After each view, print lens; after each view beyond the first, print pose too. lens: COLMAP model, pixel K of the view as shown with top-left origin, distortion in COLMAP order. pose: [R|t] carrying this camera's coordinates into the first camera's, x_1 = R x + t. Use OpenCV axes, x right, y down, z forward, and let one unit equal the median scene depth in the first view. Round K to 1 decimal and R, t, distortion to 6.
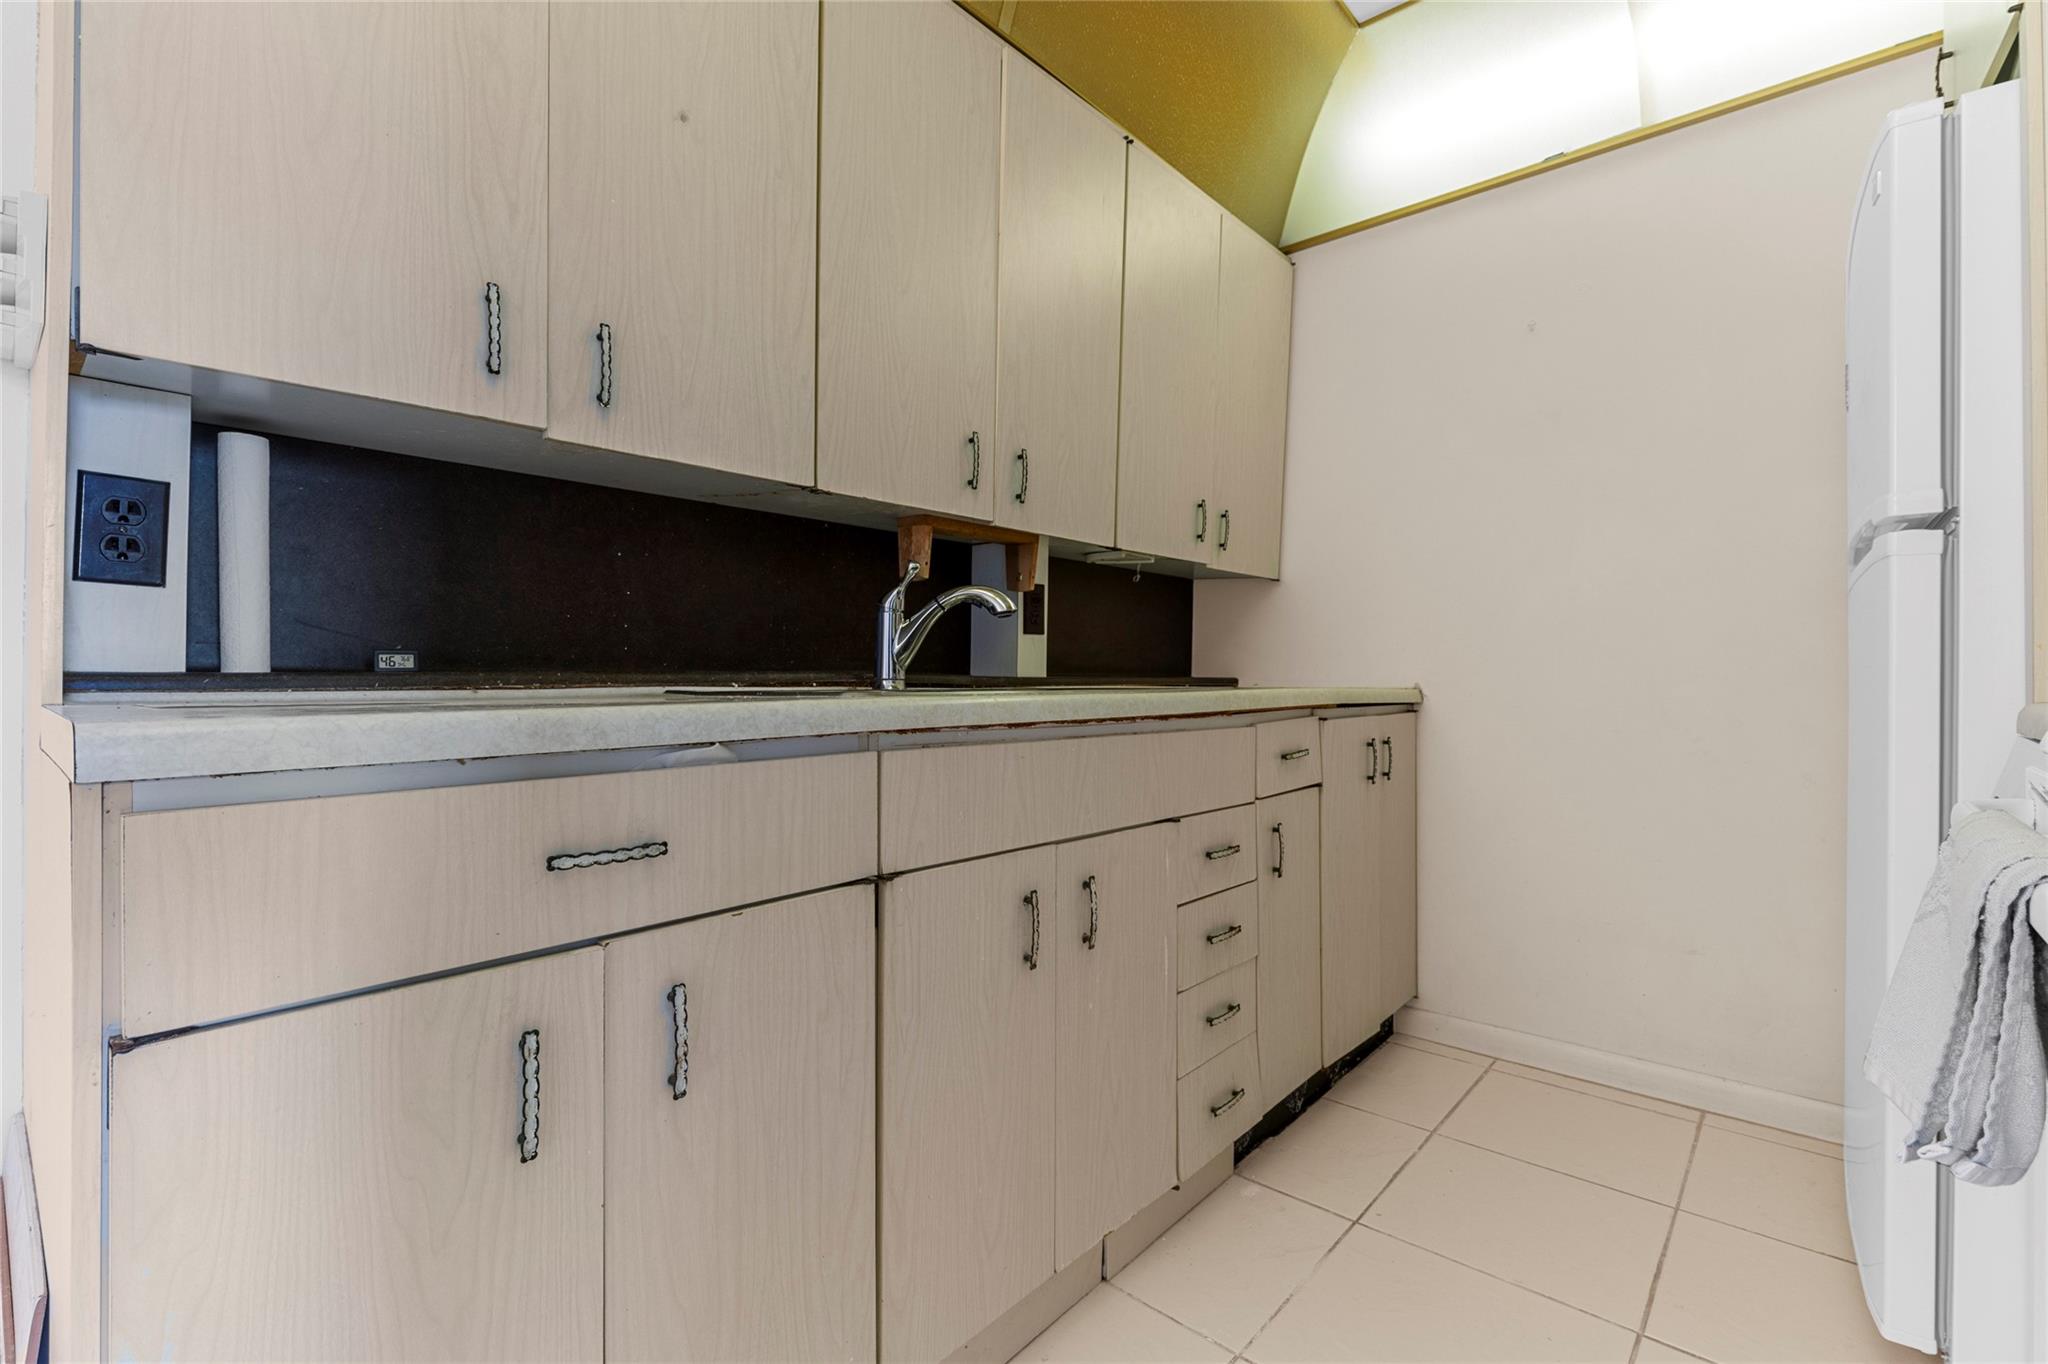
lens RADIAL K [[918.6, 0, 1028.6], [0, 918.6, 674.9], [0, 0, 1]] dist [0.002211, -0.001619]
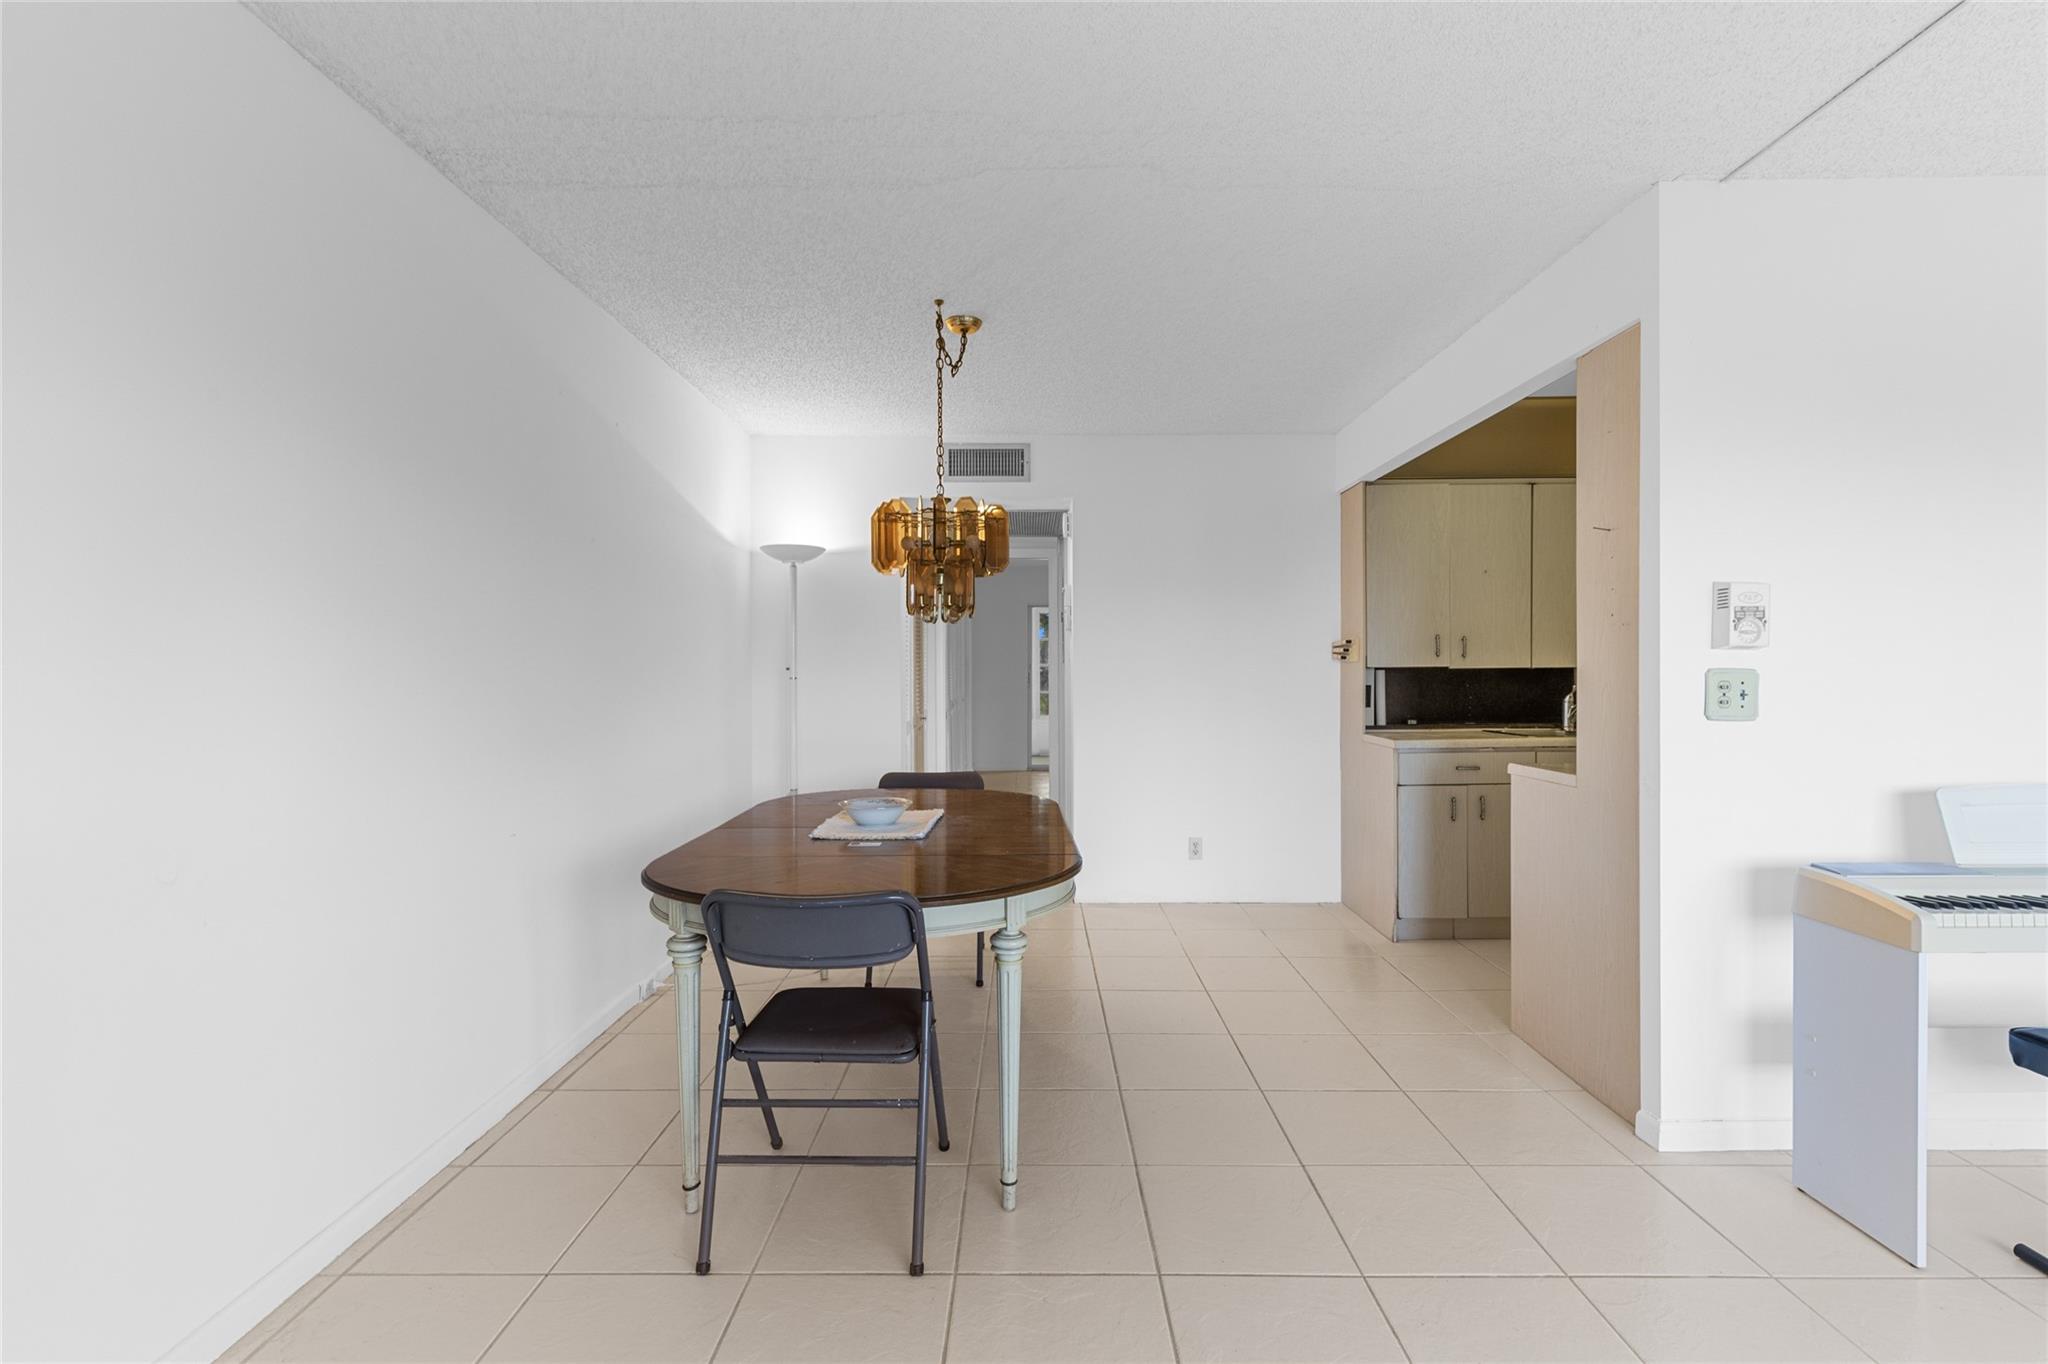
lens RADIAL K [[918.6, 0, 1024.5], [0, 918.6, 673.4], [0, 0, 1]] dist [0.002211, -0.001619]
pose [[0.644792, -0.007012, -0.764326, 0.922773], [0.015174, 0.999878, 0.003628, -0.192479], [0.764207, -0.013937, 0.644820, -2.064373]]
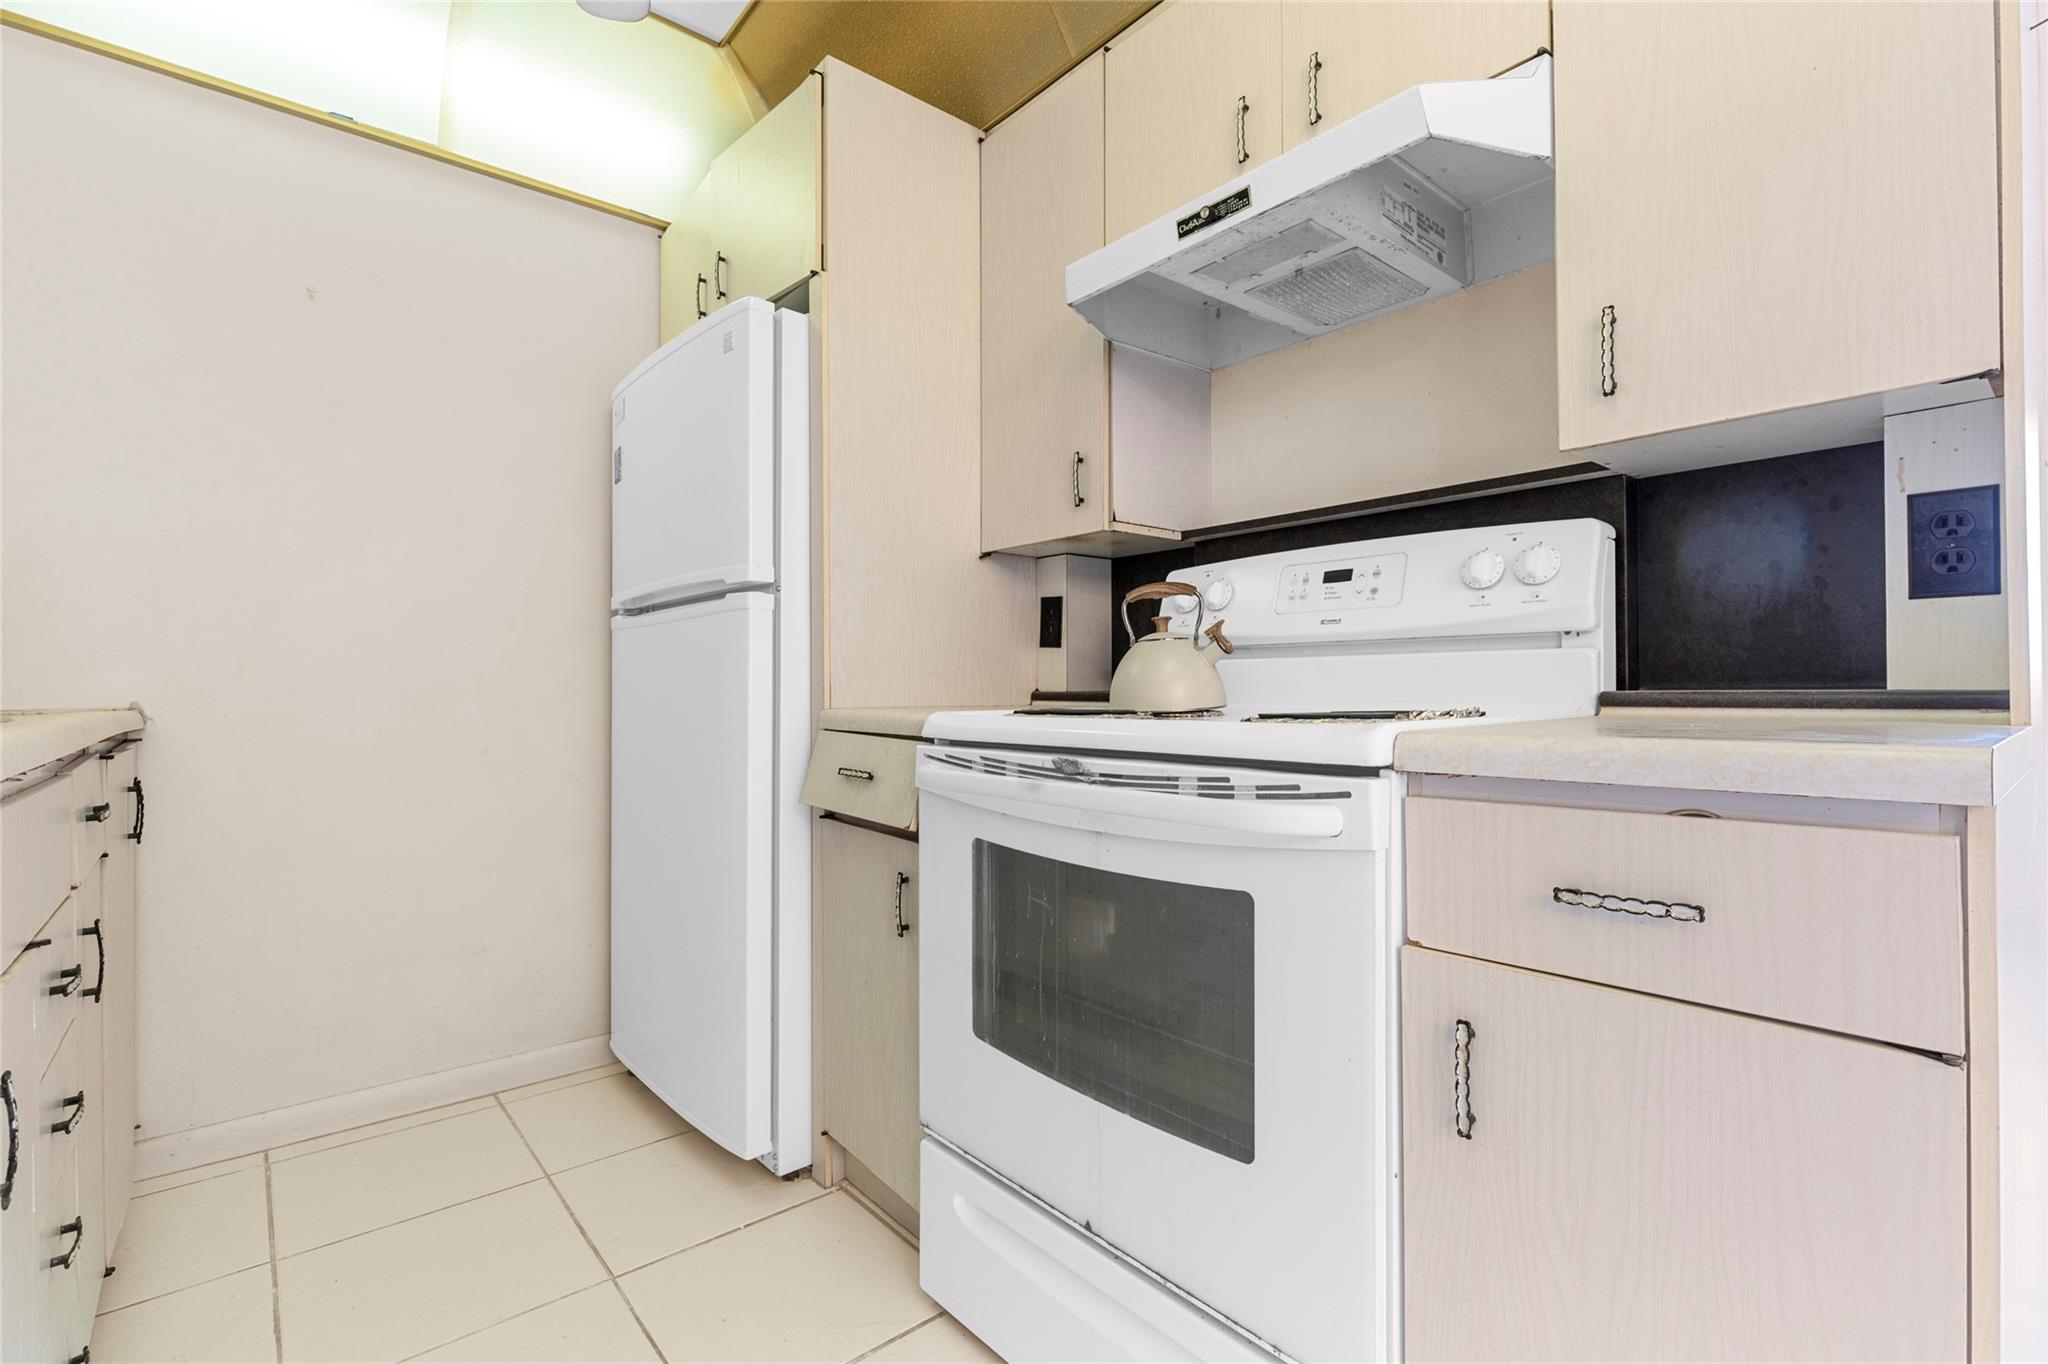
lens RADIAL K [[918.6, 0, 1030.2], [0, 918.6, 691.4], [0, 0, 1]] dist [0.002211, -0.001619]
pose [[0.137159, -0.000514, 0.990549, -1.161996], [-0.000516, 1.000000, 0.000590, -0.001587], [-0.990549, -0.000592, 0.137159, 1.043272]]
